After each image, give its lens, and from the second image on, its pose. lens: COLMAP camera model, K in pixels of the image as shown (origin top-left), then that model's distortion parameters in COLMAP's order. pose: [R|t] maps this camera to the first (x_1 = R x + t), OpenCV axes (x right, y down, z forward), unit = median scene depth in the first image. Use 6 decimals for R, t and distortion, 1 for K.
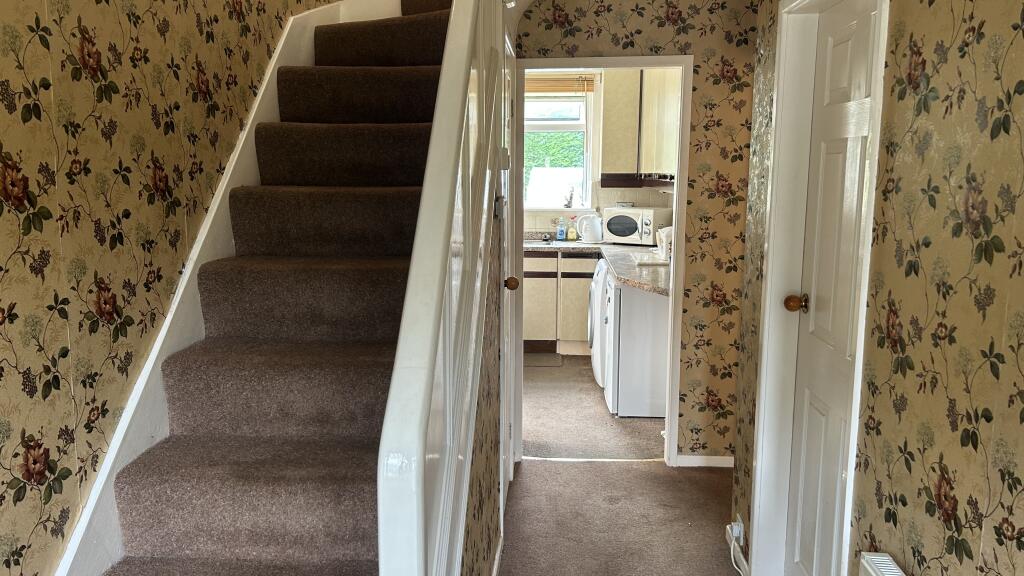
lens RADIAL K [[768.0, 0, 514.3], [0, 768.0, 290.3], [0, 0, 1]] dist [0.079241, -0.089473]
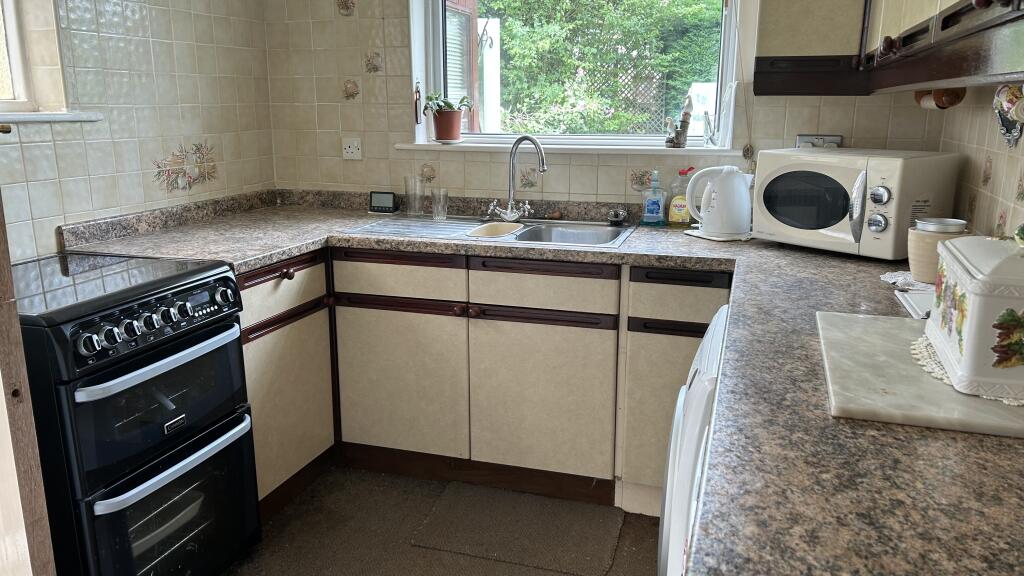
lens RADIAL K [[768.0, 0, 507.7], [0, 768.0, 286.2], [0, 0, 1]] dist [0.079241, -0.089473]
pose [[0.966440, 0.054089, -0.251132, 0.099080], [-0.030993, 0.994992, 0.095031, -0.074078], [0.255015, -0.084058, 0.963276, 0.604851]]
